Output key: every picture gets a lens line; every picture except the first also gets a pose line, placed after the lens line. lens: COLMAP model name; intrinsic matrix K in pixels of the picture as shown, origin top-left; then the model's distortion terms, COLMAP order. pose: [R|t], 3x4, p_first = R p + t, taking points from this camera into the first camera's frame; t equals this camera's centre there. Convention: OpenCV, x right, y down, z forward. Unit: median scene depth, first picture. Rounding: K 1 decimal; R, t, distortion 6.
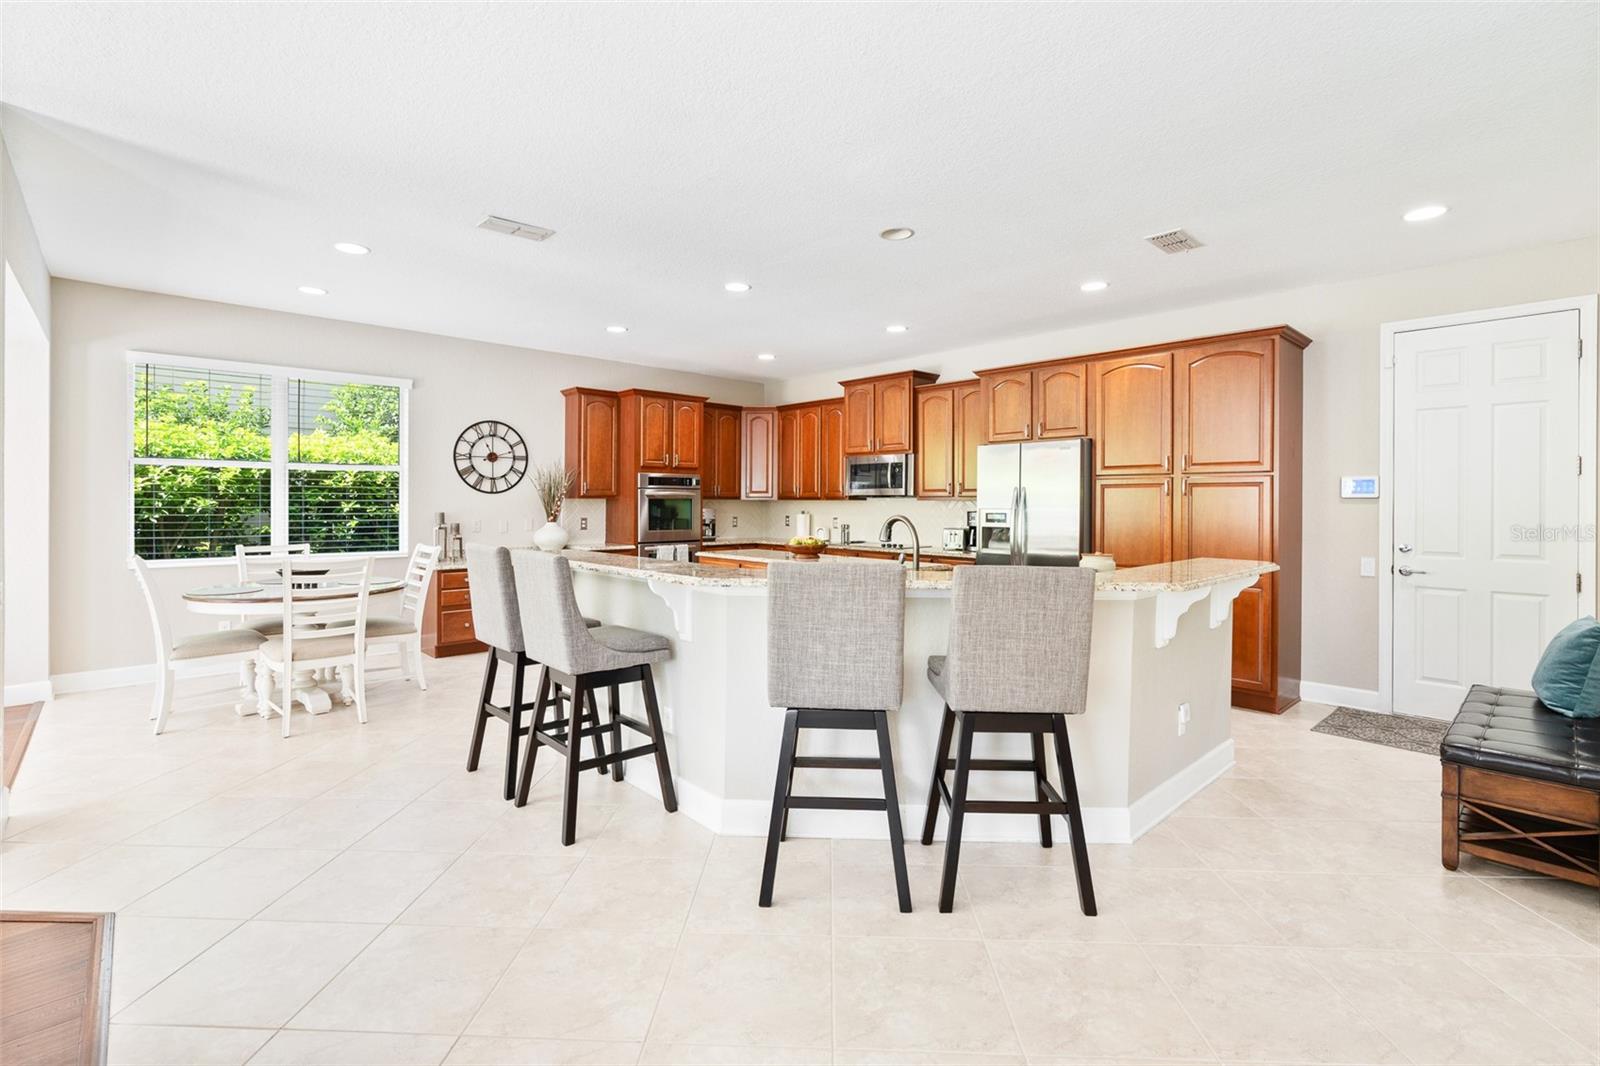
lens RADIAL K [[731.5, 0, 799.0], [0, 731.5, 516.1], [0, 0, 1]] dist [-0.003852, 0.000024]
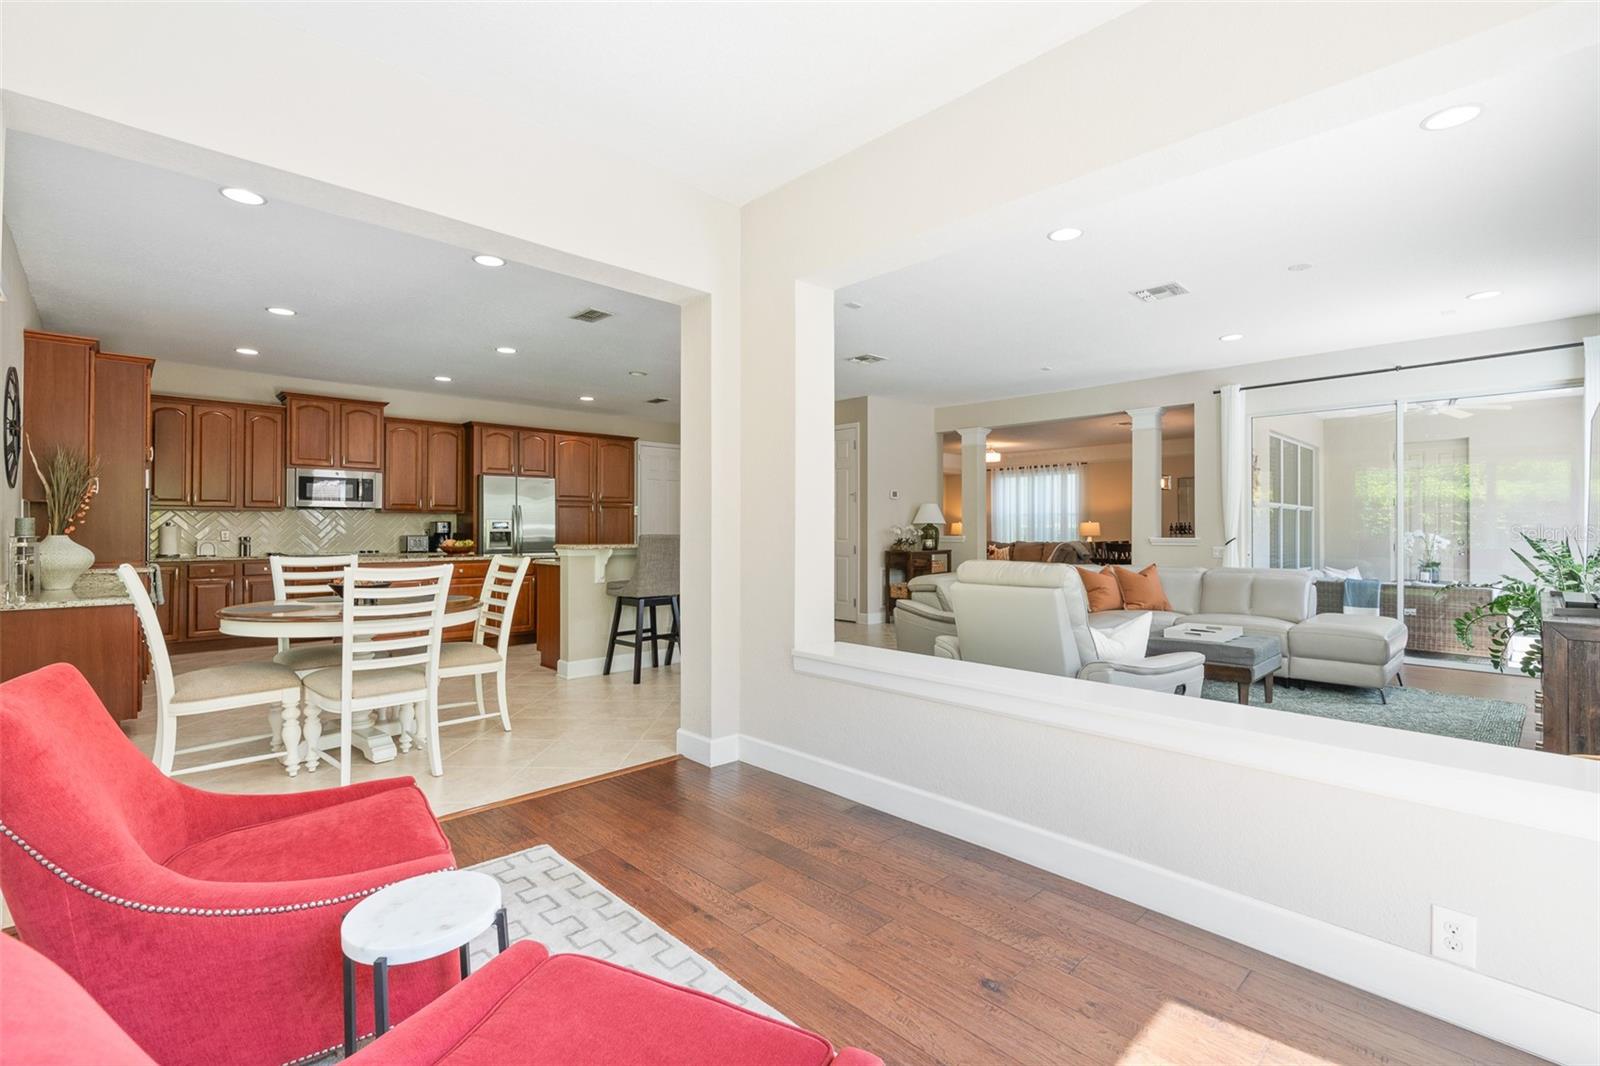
lens RADIAL K [[718.4, 0, 800.0], [0, 718.4, 533.0], [0, 0, 1]] dist [-0.004567, 0.000207]
pose [[-0.013062, -0.010380, 0.999861, -1.034094], [0.018342, 0.999775, 0.010618, 0.011596], [-0.999746, 0.018478, -0.012869, 0.356086]]
